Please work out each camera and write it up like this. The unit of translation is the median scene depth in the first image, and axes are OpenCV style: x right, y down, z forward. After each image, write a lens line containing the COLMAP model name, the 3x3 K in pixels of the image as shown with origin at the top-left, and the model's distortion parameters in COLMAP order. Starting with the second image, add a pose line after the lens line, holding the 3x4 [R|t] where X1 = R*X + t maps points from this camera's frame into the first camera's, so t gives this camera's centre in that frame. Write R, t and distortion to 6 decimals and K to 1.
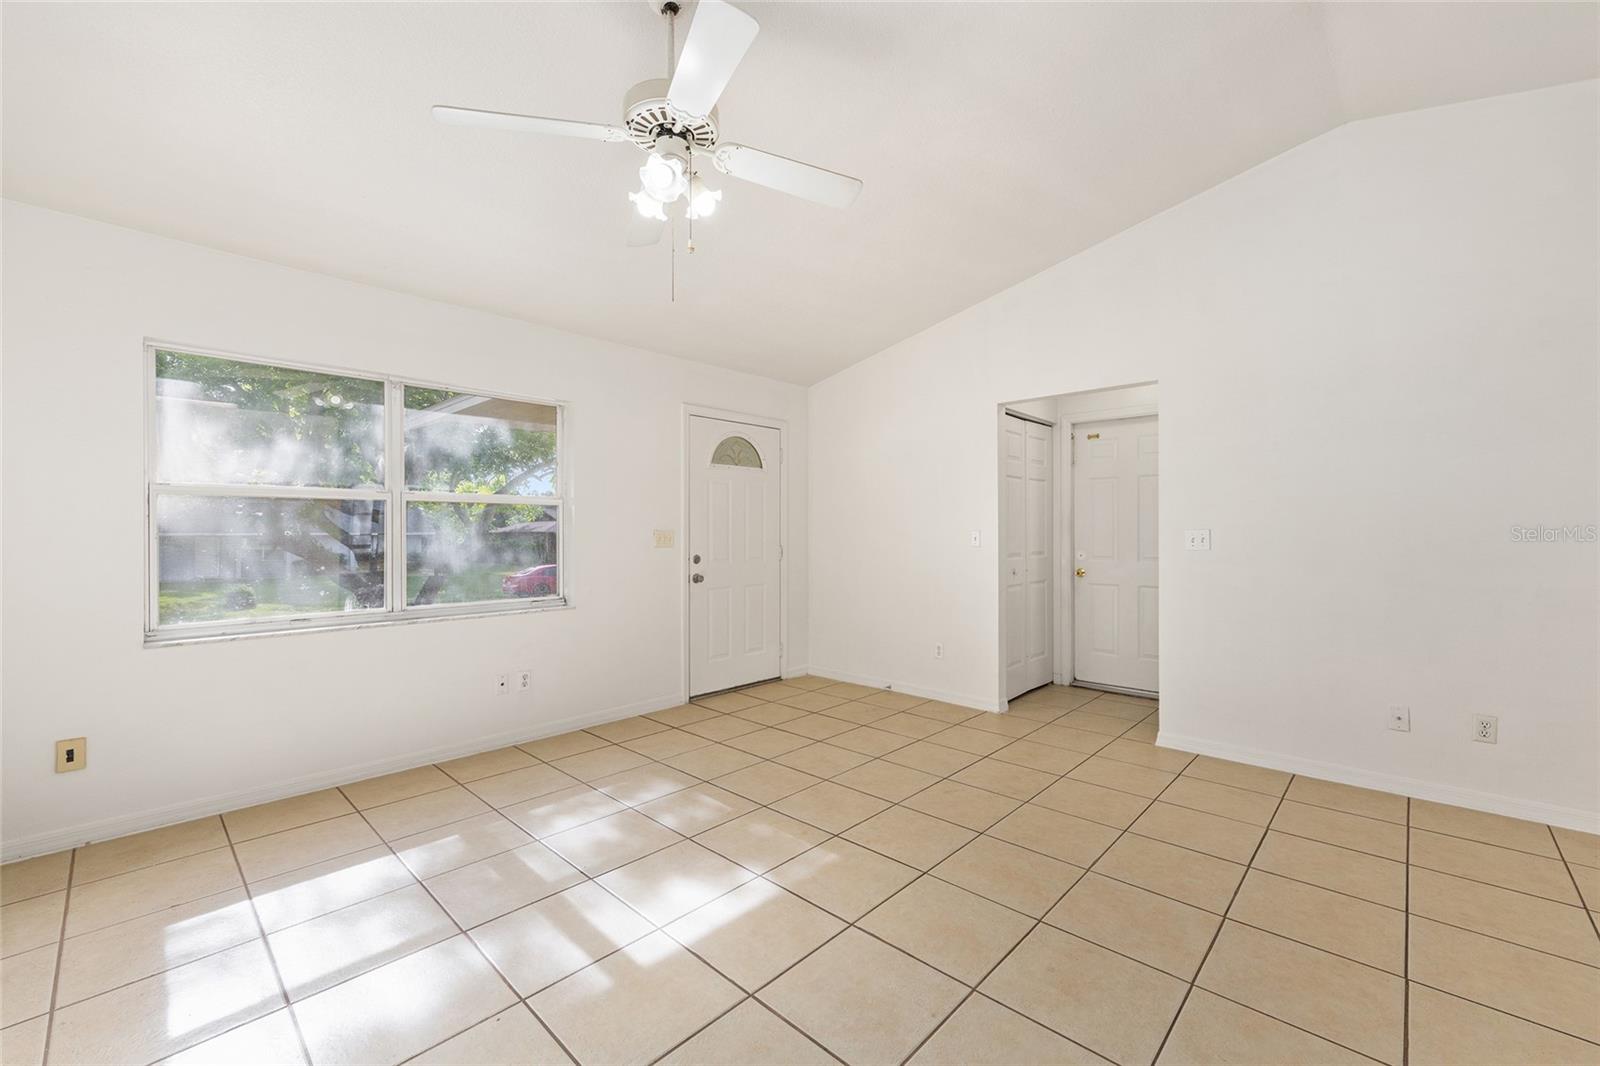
lens RADIAL K [[651.3, 0, 804.5], [0, 651.3, 538.3], [0, 0, 1]] dist [0.000145, 0.001107]
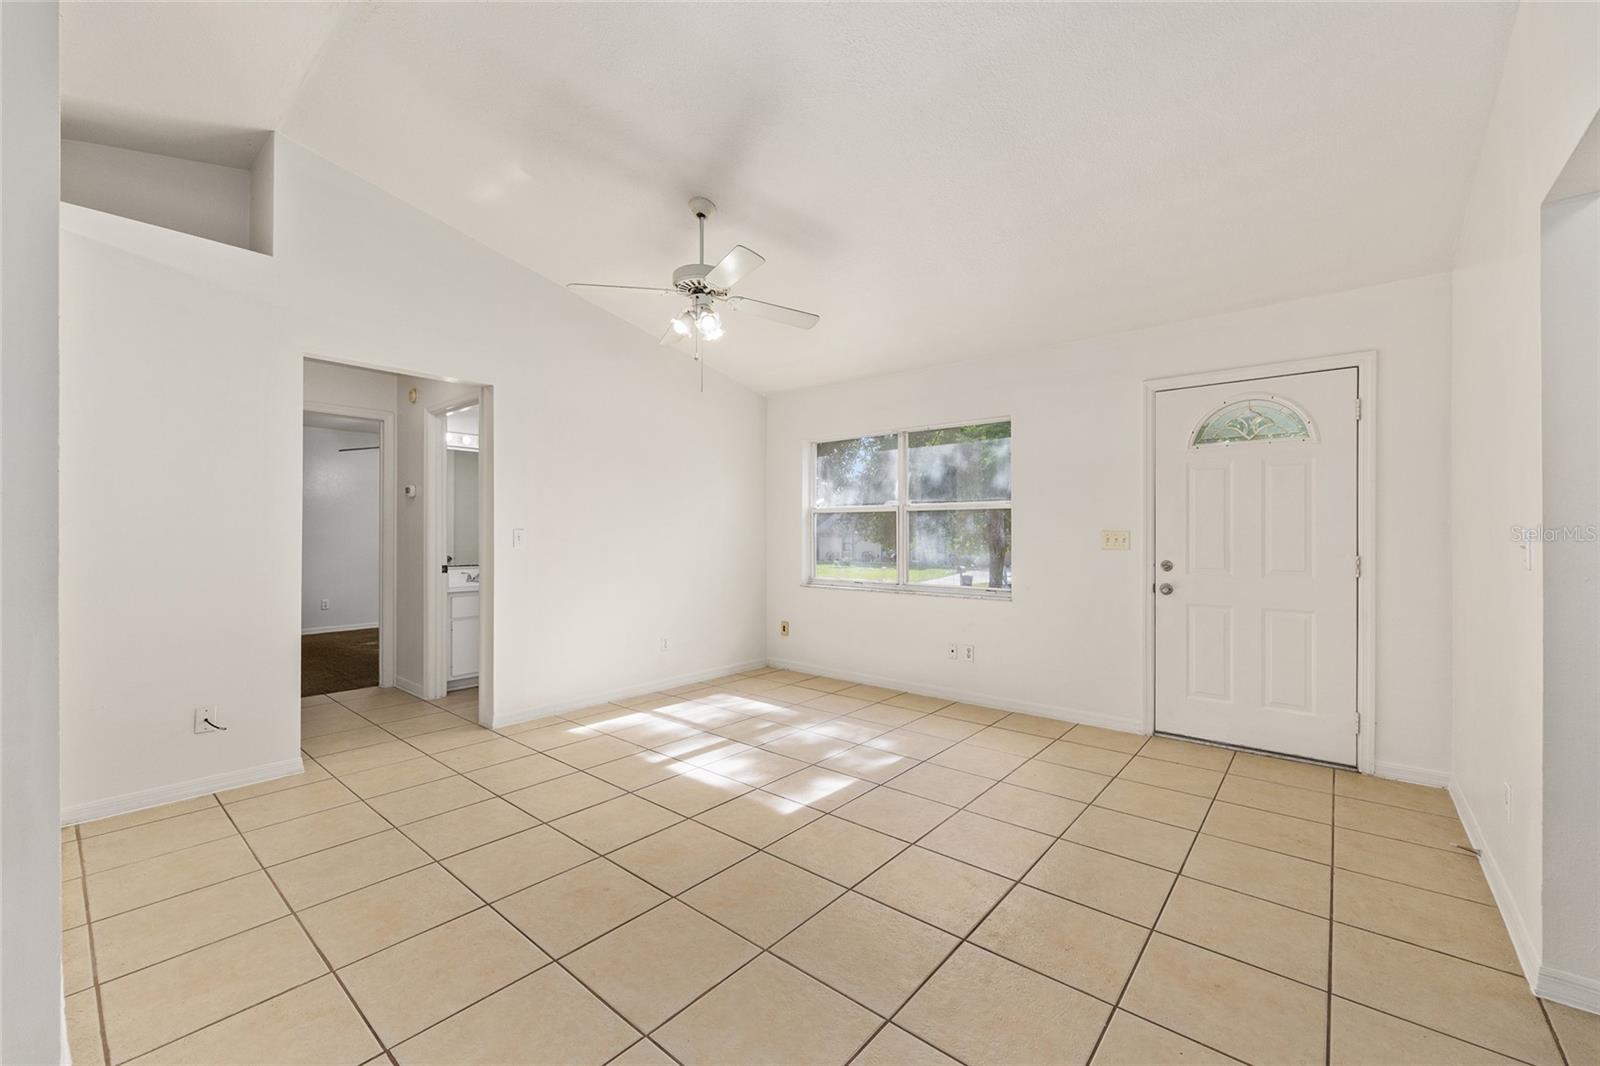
lens RADIAL K [[651.3, 0, 807.8], [0, 651.3, 534.7], [0, 0, 1]] dist [0.000145, 0.001107]
pose [[0.058752, 0.001204, -0.998272, 0.637153], [-0.014763, 0.999891, 0.000337, -0.000166], [0.998163, 0.014718, 0.058763, 0.511069]]
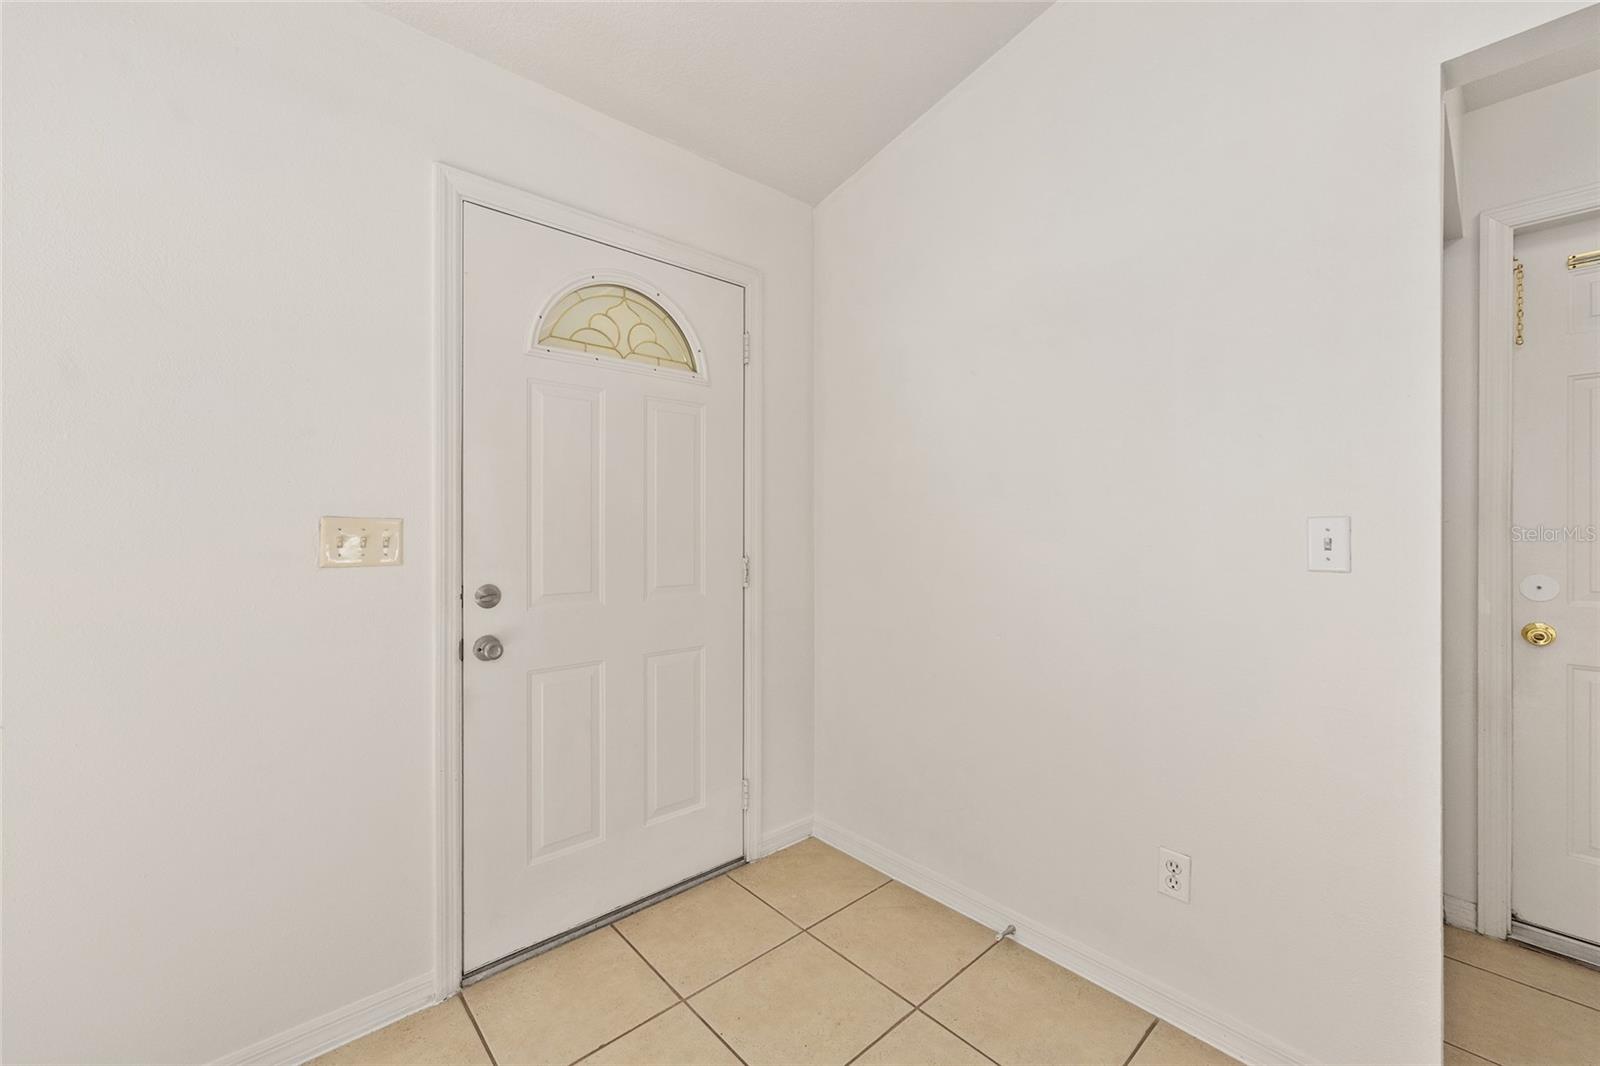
lens RADIAL K [[651.3, 0, 799.0], [0, 651.3, 528.9], [0, 0, 1]] dist [0.000145, 0.001107]
pose [[0.995676, 0.002320, -0.092868, 0.045599], [-0.002893, 0.999978, -0.006035, -0.004223], [0.092852, 0.006277, 0.995660, 0.659575]]
